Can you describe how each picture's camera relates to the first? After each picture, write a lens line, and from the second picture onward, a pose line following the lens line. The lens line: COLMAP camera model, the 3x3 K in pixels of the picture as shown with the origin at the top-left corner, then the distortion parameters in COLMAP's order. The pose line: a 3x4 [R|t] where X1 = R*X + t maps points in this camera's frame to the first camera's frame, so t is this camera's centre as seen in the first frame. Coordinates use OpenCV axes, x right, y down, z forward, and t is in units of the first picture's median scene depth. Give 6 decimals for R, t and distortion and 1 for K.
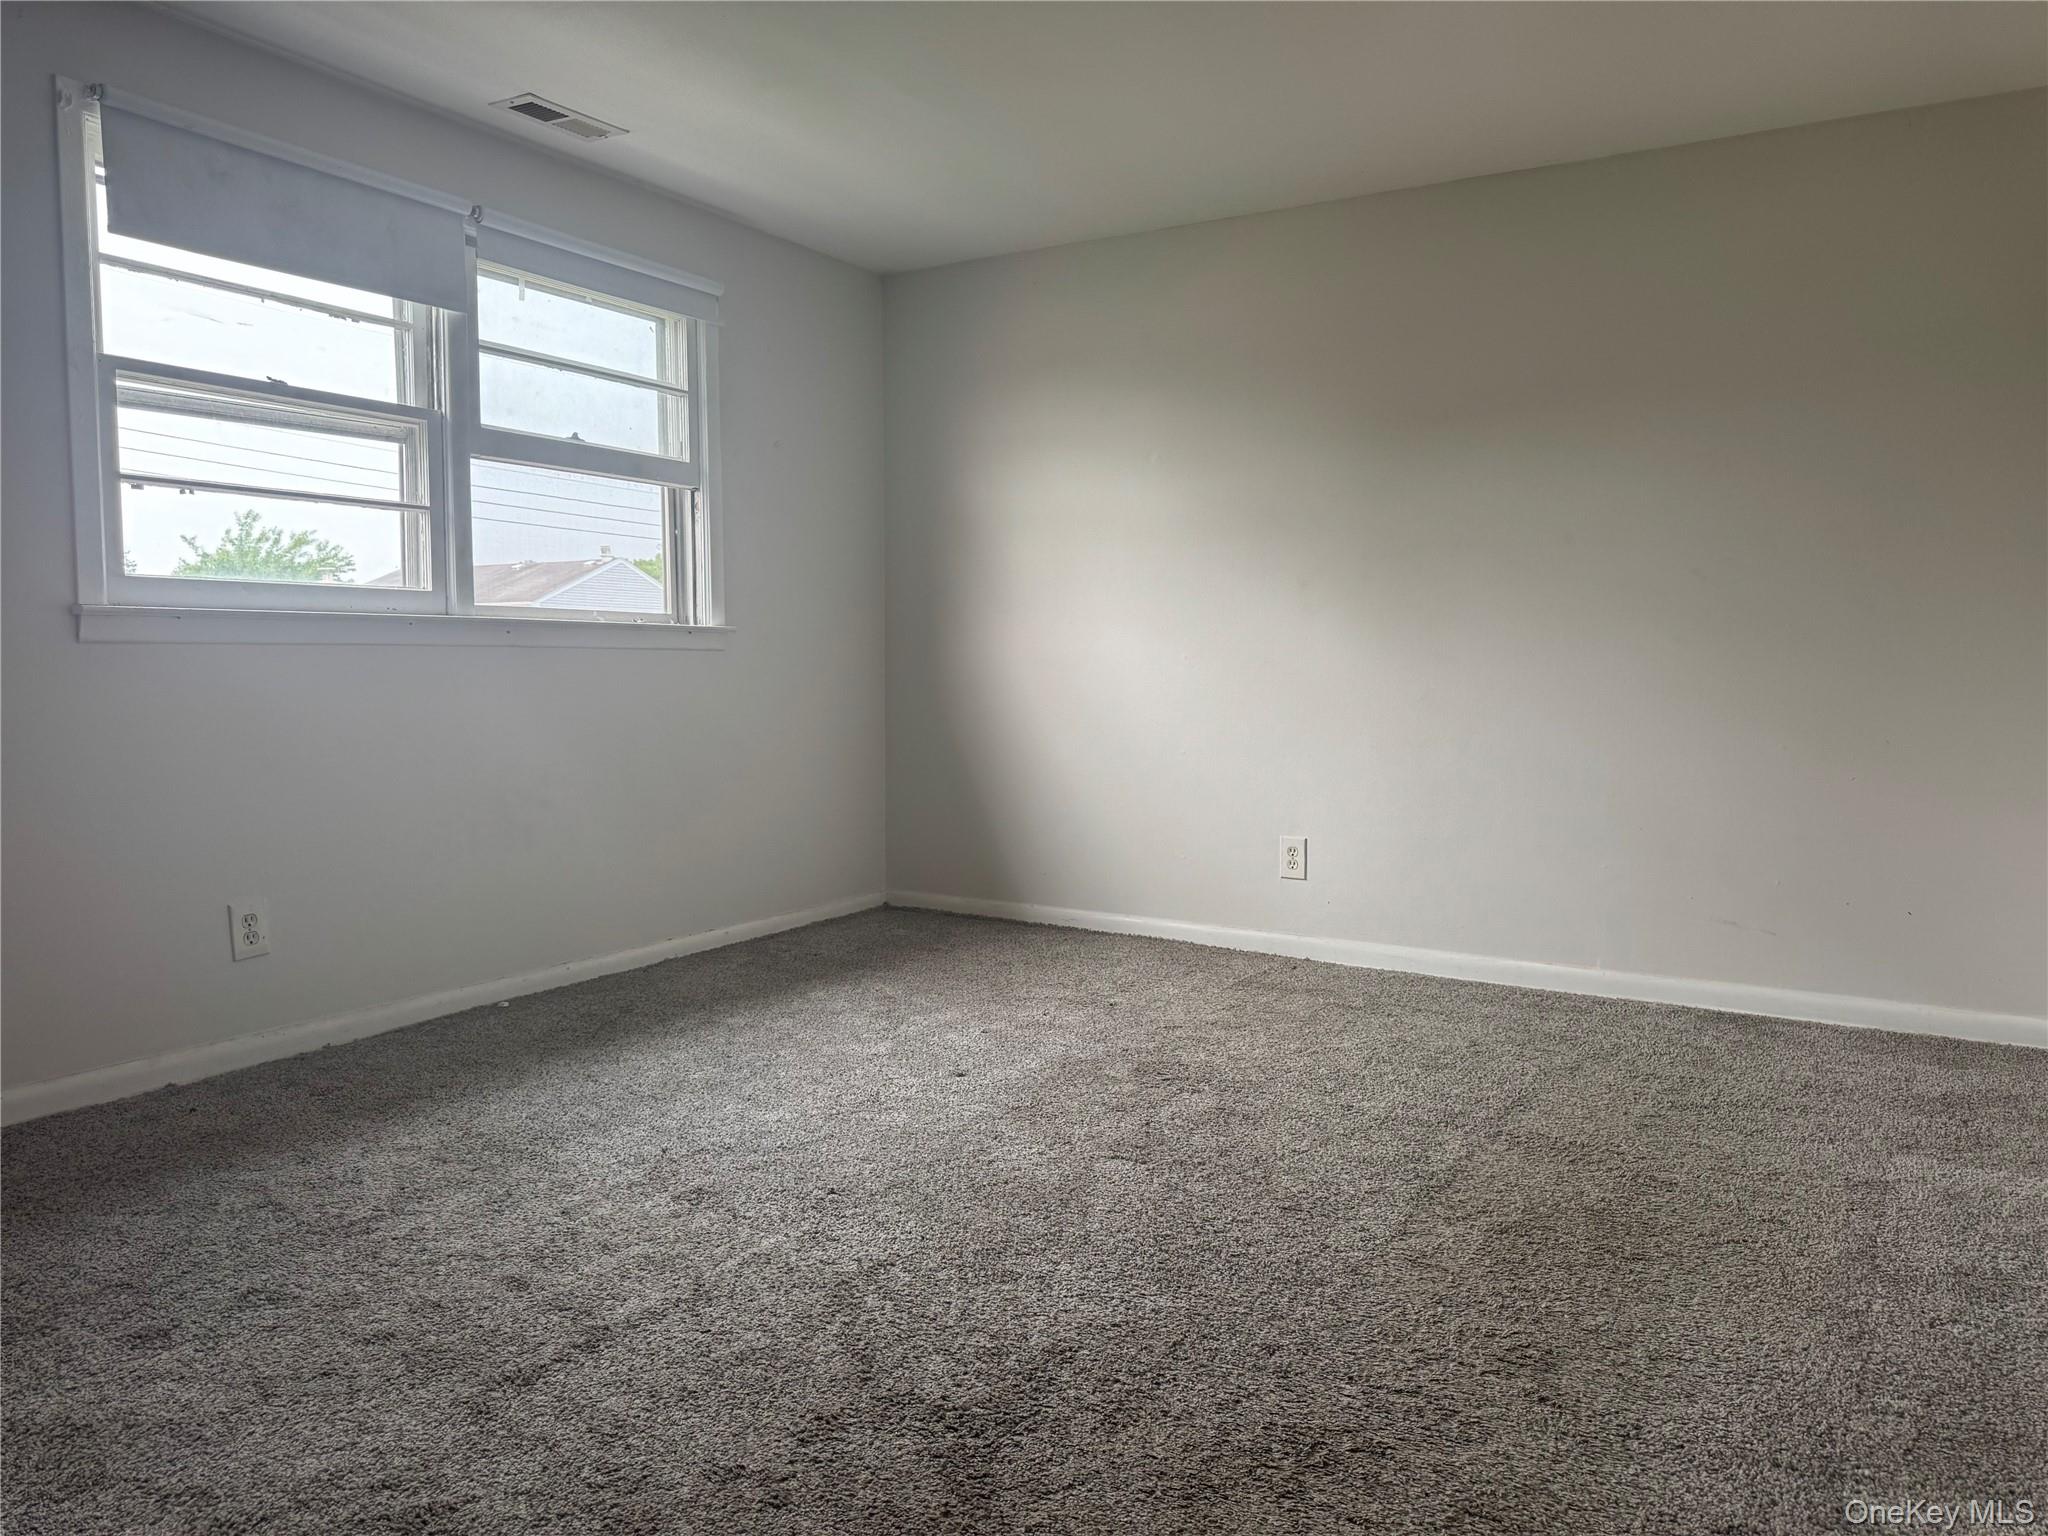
lens RADIAL K [[1446.3, 0, 1021.1], [0, 1446.3, 766.4], [0, 0, 1]] dist [0.038905, -0.044053]
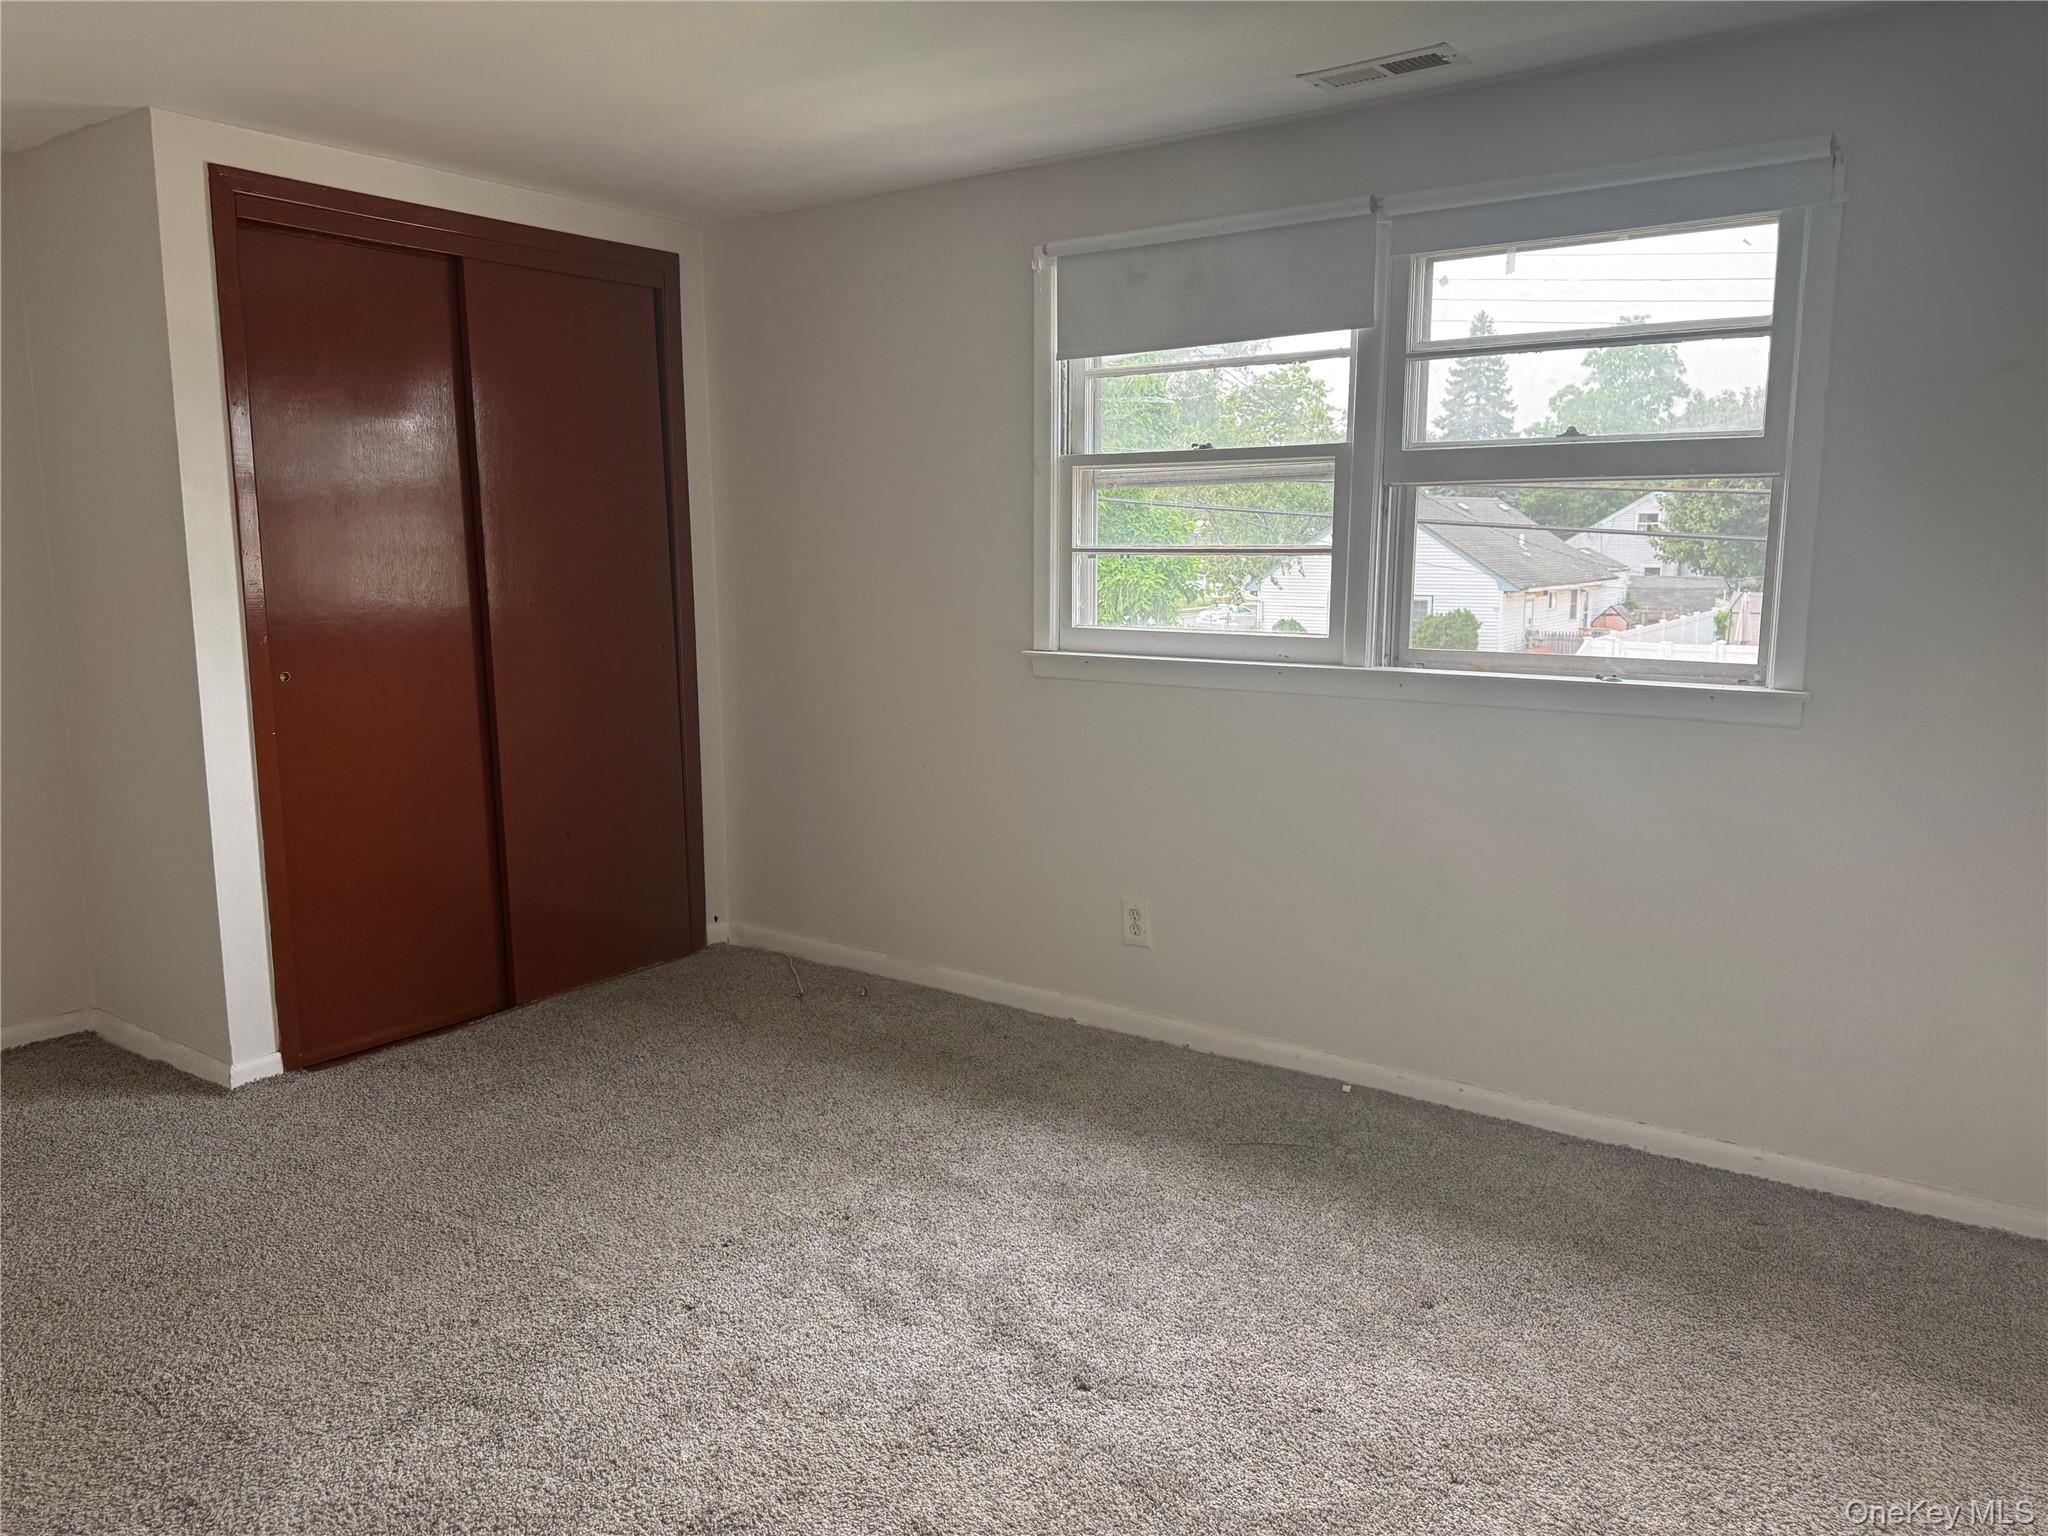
lens RADIAL K [[1428.1, 0, 1068.5], [0, 1428.1, 753.2], [0, 0, 1]] dist [0.047916, -0.019717]
pose [[-0.058443, 0.144876, -0.987722, 0.635209], [-0.076661, 0.985841, 0.149136, -0.203533], [0.995343, 0.084436, -0.046509, 1.046904]]
